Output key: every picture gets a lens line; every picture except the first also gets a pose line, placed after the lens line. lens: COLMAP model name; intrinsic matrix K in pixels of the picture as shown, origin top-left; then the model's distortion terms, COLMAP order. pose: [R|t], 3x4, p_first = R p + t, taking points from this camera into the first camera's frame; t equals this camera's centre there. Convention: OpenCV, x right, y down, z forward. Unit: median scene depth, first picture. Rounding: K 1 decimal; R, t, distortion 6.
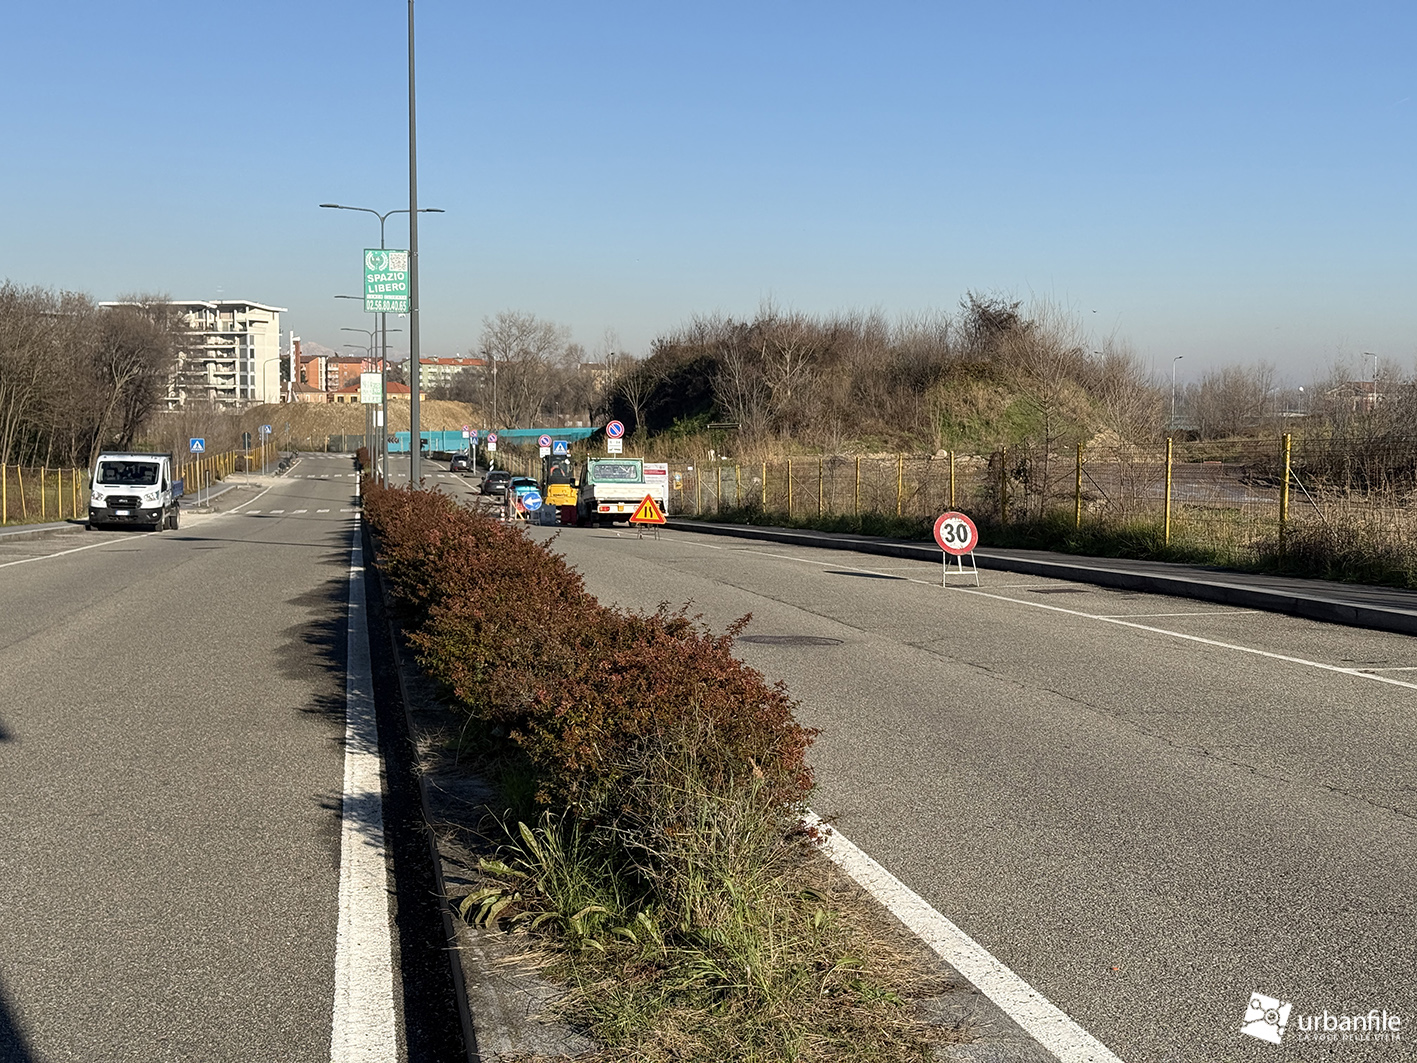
lens RADIAL K [[1933.2, 0, 707.1], [0, 1933.2, 532.1], [0, 0, 1]] dist [0.226854, 0.000000]
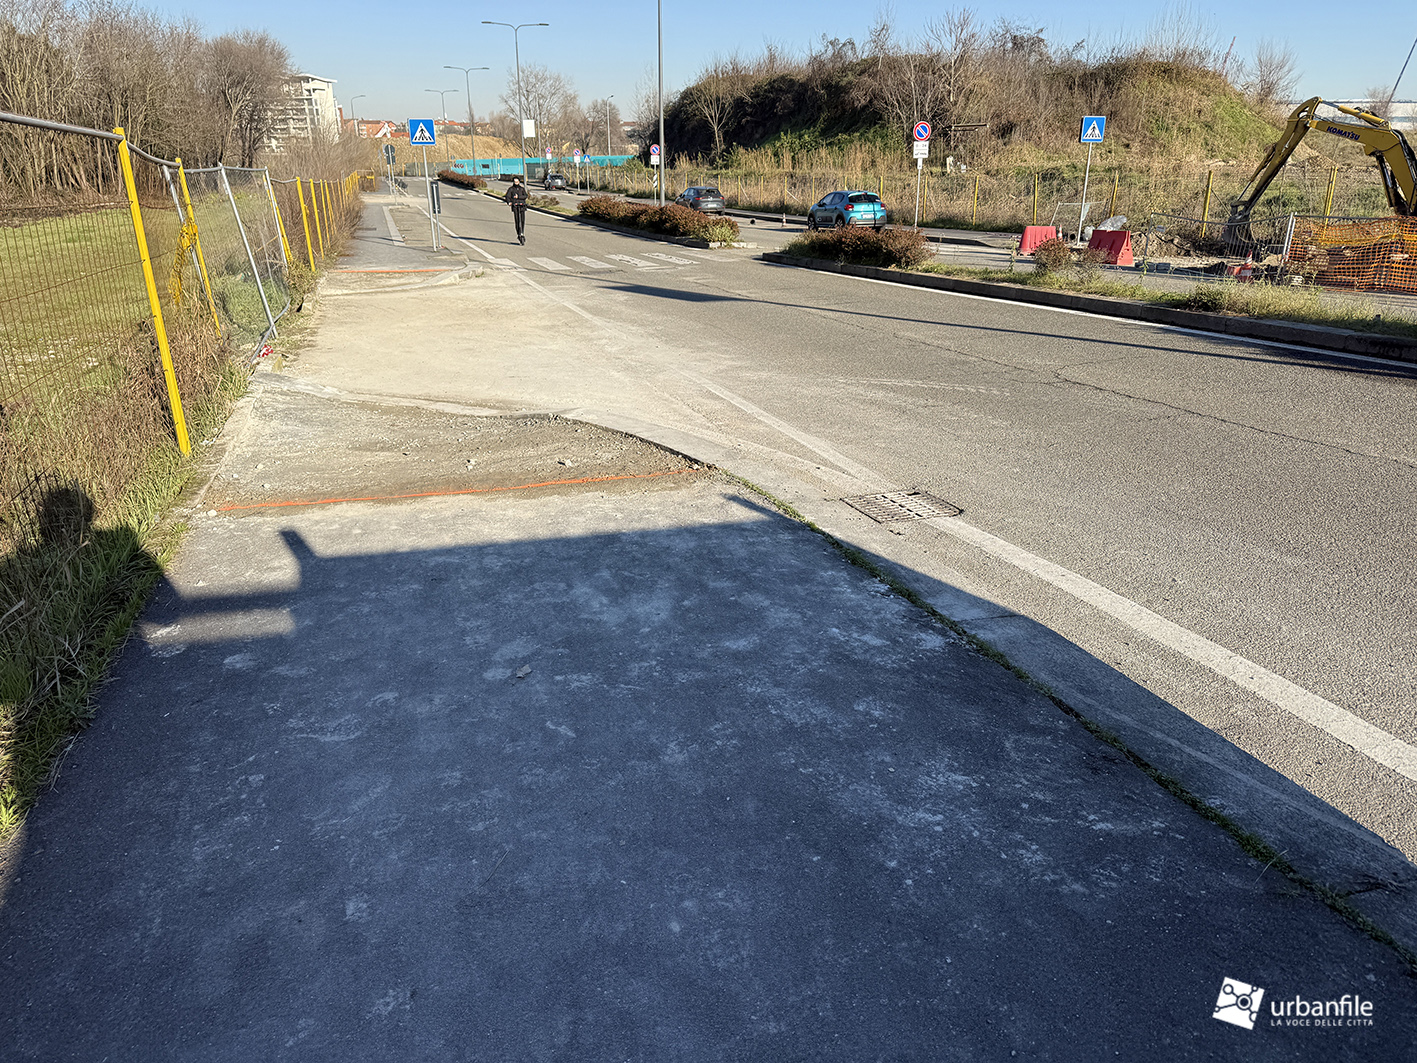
lens RADIAL K [[997.2, 0, 709.2], [0, 997.2, 527.3], [0, 0, 1]] dist [-0.002424, -0.000807]
pose [[0.990986, -0.051303, 0.123751, -0.044788], [0.013317, 0.956914, 0.290065, -0.003838], [-0.133301, -0.285802, 0.948972, 0.142978]]
